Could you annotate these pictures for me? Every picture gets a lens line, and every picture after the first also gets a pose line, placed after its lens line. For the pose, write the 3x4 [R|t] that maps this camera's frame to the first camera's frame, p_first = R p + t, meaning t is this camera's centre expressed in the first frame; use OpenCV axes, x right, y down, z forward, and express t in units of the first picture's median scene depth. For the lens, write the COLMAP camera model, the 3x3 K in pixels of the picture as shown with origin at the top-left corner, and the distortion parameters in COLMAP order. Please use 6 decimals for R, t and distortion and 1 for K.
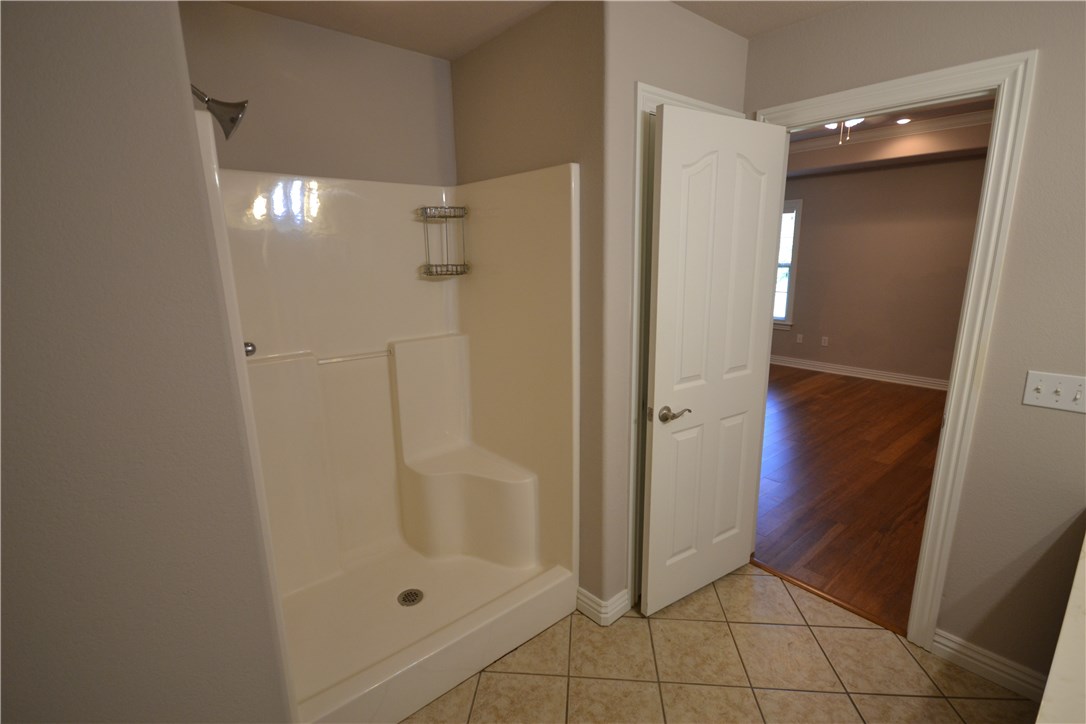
lens RADIAL K [[501.9, 0, 543.0], [0, 501.9, 362.0], [0, 0, 1]] dist [0.001119, 0.000060]
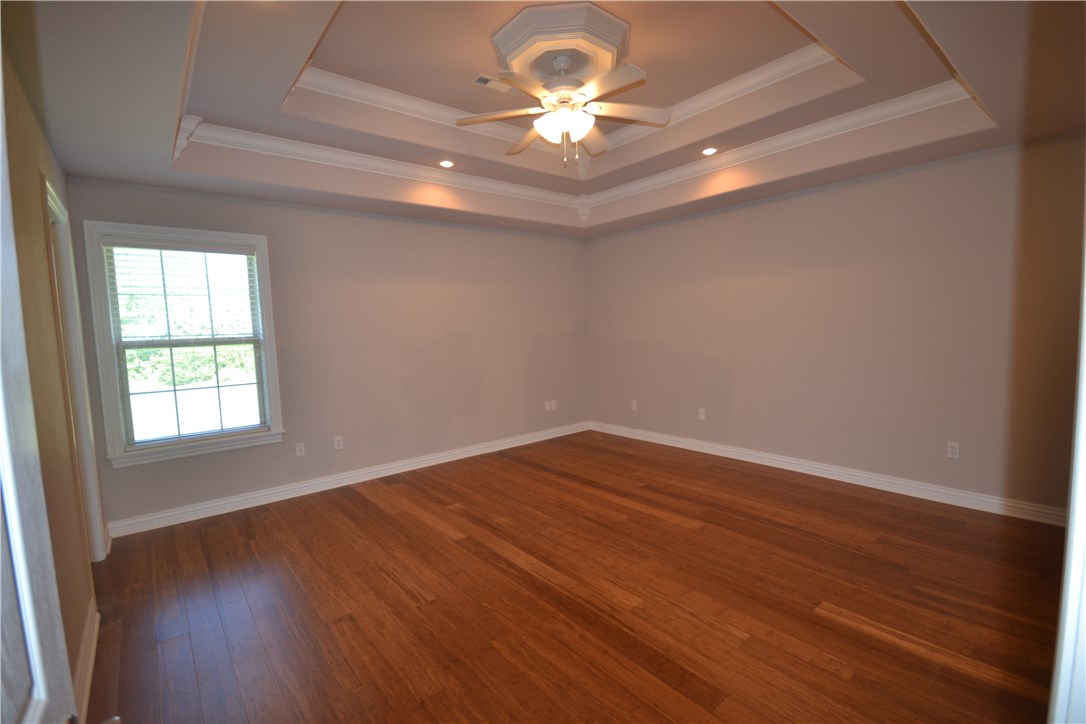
lens RADIAL K [[485.6, 0, 543.0], [0, 485.6, 362.0], [0, 0, 1]] dist [-0.000453, -0.004284]
pose [[0.013456, -0.062368, 0.997963, -0.111102], [0.252905, 0.965814, 0.056949, -0.135079], [-0.967398, 0.251623, 0.028769, 0.796834]]
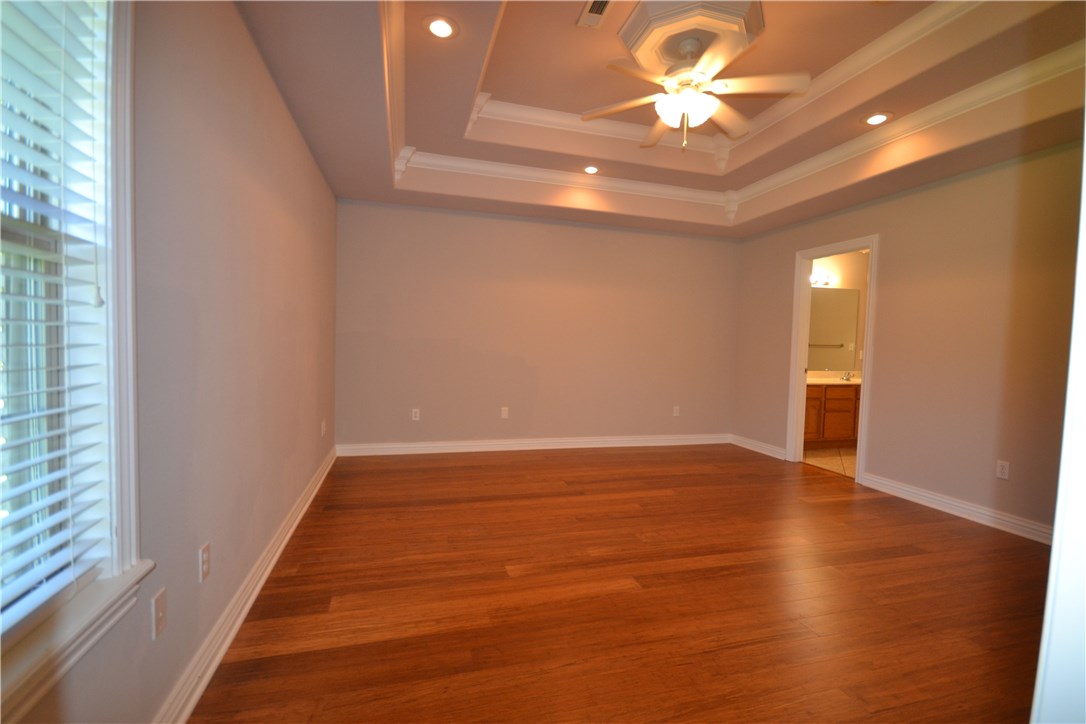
lens RADIAL K [[485.6, 0, 543.0], [0, 485.6, 362.0], [0, 0, 1]] dist [-0.000453, -0.004284]
pose [[-0.913288, -0.026510, 0.406451, 0.354315], [0.075982, 0.969275, 0.233949, -0.216232], [-0.400165, 0.244546, -0.883213, 1.317103]]
